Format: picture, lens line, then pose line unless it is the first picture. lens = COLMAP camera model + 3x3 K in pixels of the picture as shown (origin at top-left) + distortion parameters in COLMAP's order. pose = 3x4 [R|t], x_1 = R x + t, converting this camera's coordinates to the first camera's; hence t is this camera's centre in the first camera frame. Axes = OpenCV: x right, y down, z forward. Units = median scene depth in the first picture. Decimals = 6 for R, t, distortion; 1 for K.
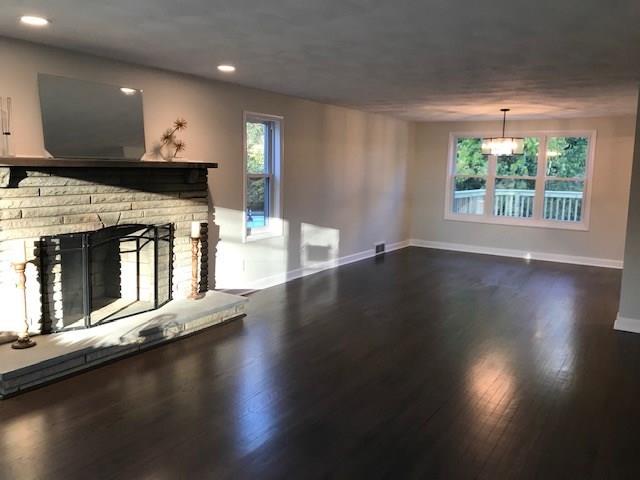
lens RADIAL K [[526.2, 0, 320.0], [0, 526.2, 240.0], [0, 0, 1]] dist [0.000557, 0.001234]
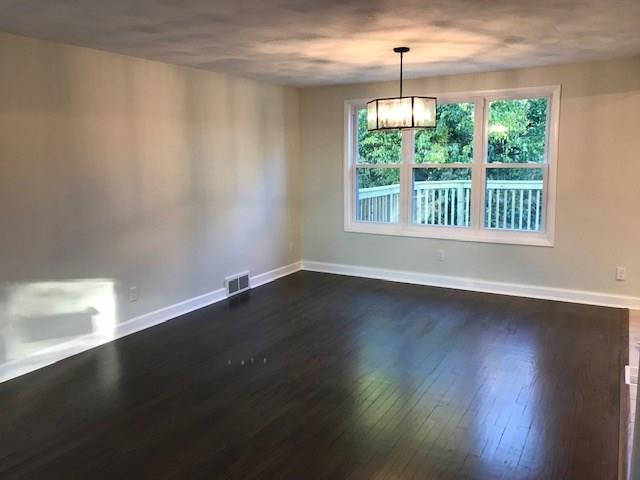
lens RADIAL K [[523.1, 0, 320.0], [0, 523.1, 240.0], [0, 0, 1]] dist [-0.000756, -0.001276]
pose [[0.997951, -0.046653, 0.043789, 0.185928], [0.045779, 0.998736, 0.020748, -0.046024], [-0.044702, -0.018701, 0.998825, 0.352991]]
